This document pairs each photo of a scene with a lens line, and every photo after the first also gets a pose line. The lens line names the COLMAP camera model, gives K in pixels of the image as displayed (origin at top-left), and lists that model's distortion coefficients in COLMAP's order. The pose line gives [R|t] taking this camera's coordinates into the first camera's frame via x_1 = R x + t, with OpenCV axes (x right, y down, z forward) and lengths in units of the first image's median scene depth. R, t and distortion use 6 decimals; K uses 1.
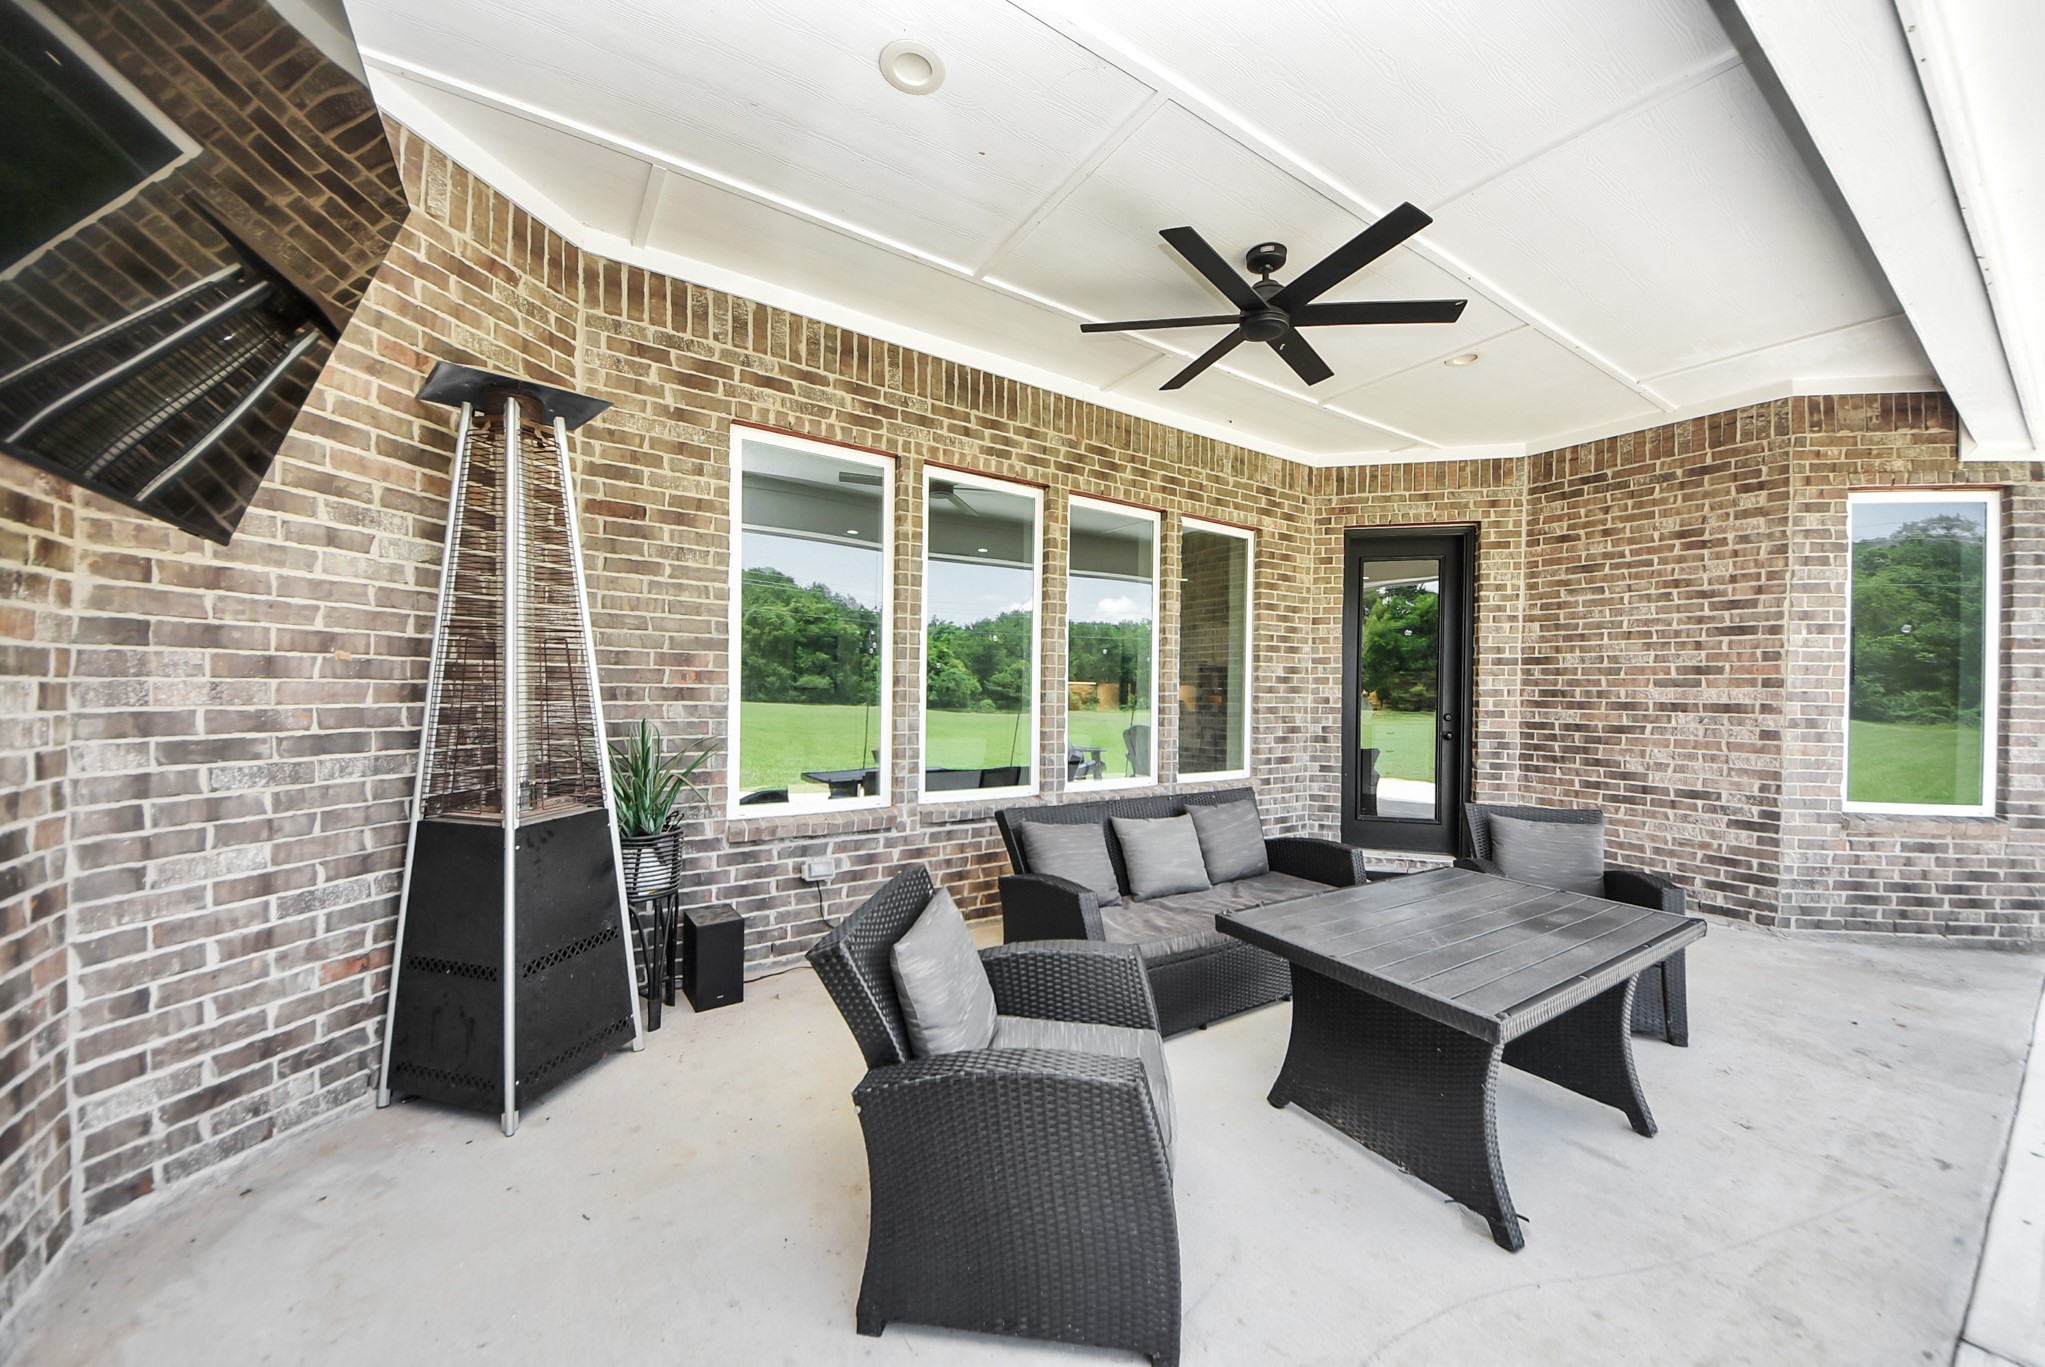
lens RADIAL K [[719.8, 0, 1036.2], [0, 719.8, 697.9], [0, 0, 1]] dist [0.043036, -0.024746]
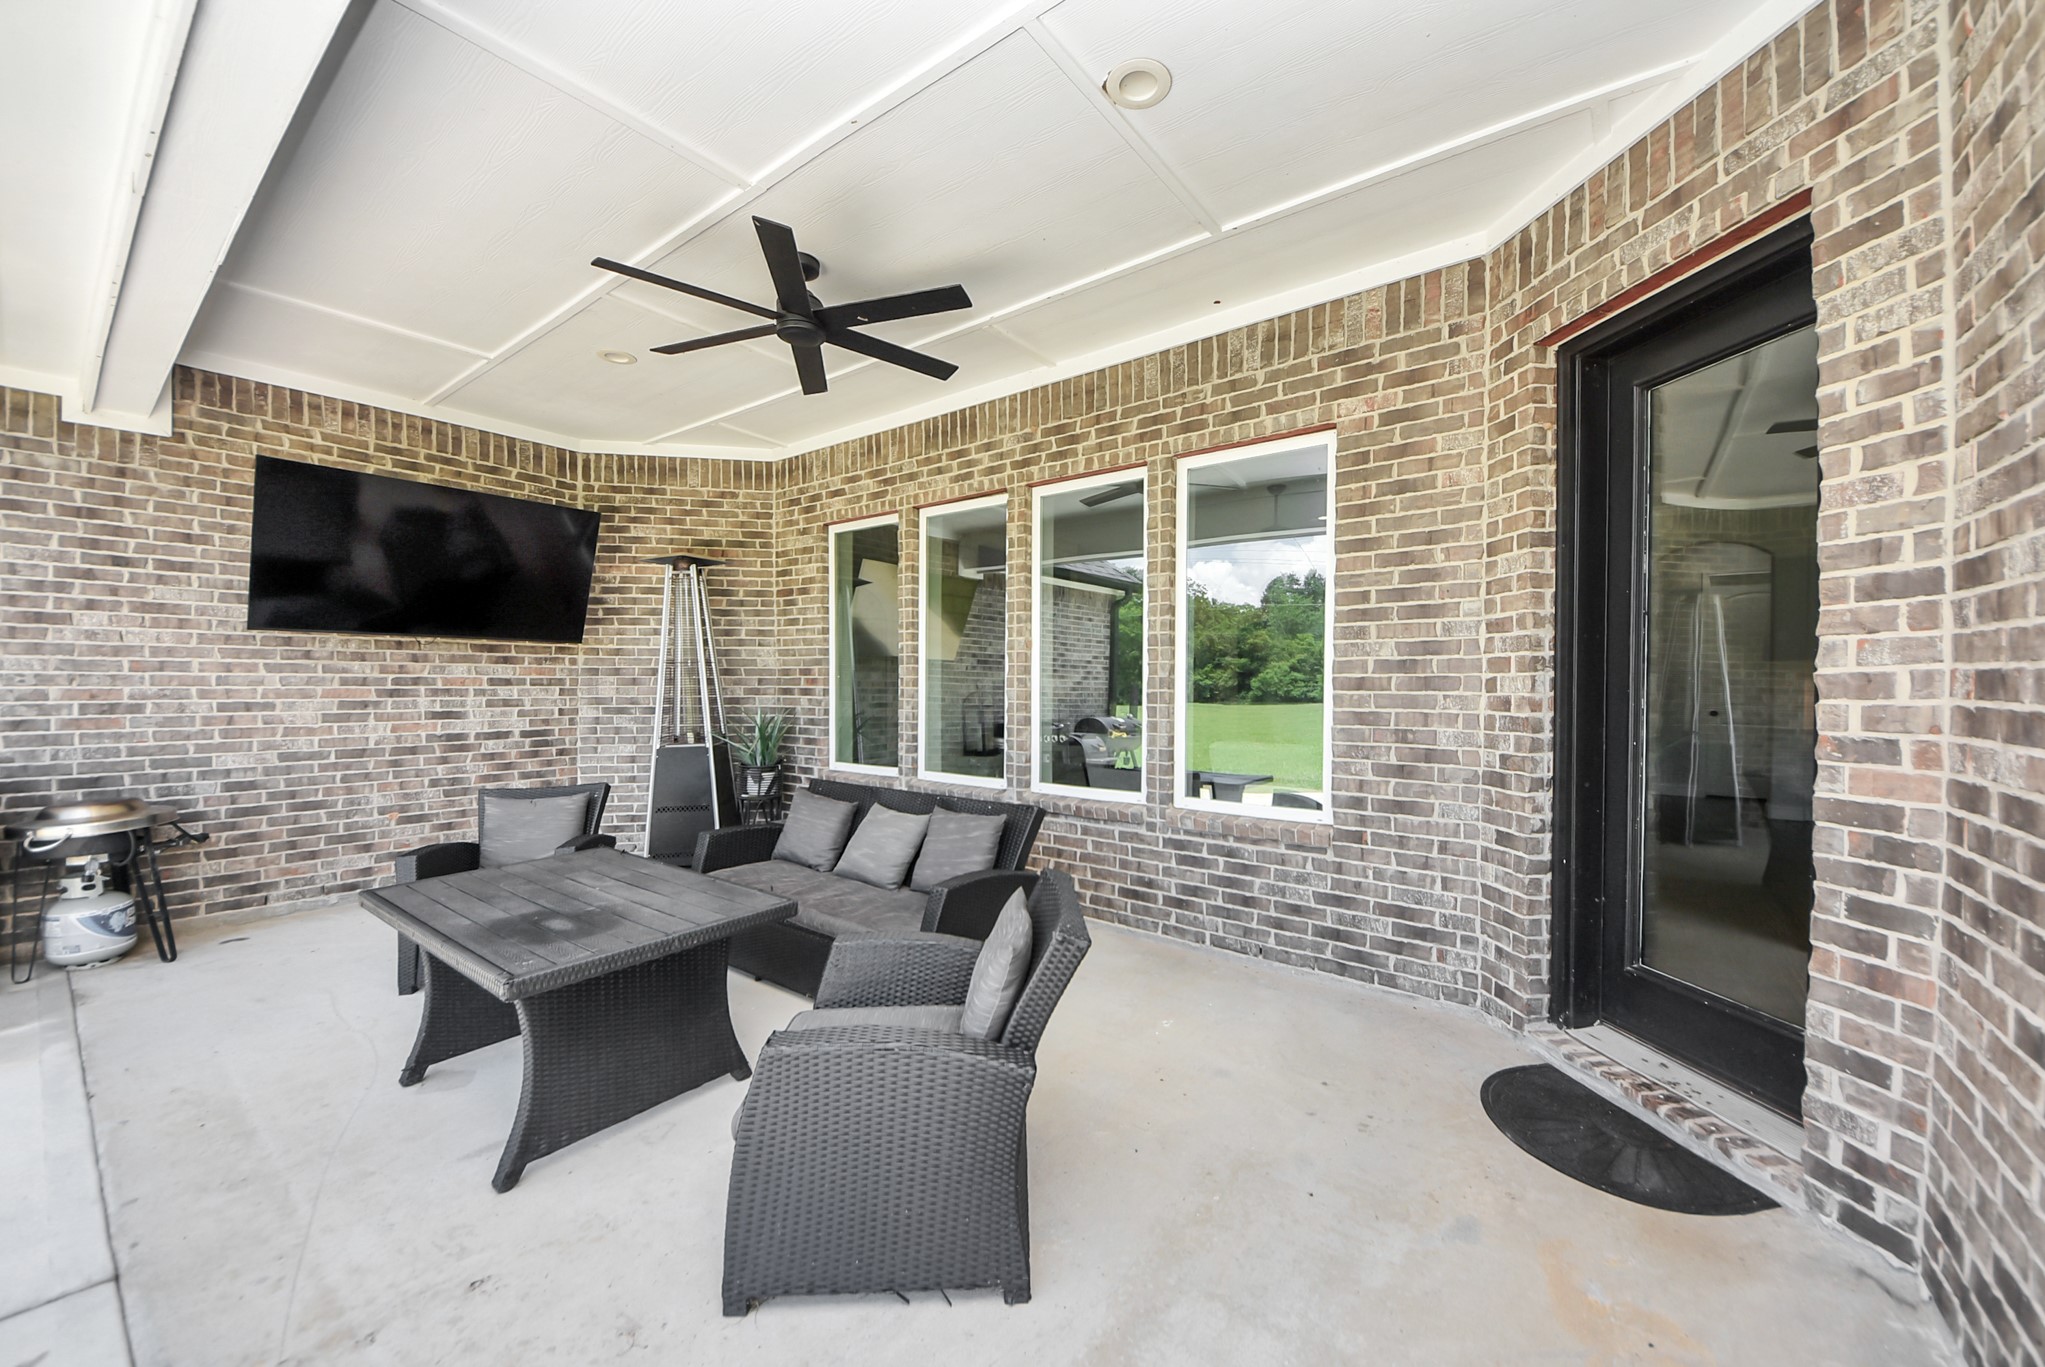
lens RADIAL K [[719.8, 0, 1036.2], [0, 719.8, 697.9], [0, 0, 1]] dist [0.043036, -0.024746]
pose [[0.361708, 0.003955, -0.932283, 0.799003], [-0.007701, 0.999970, 0.001254, 0.001376], [0.932260, 0.006726, 0.361727, 0.541484]]
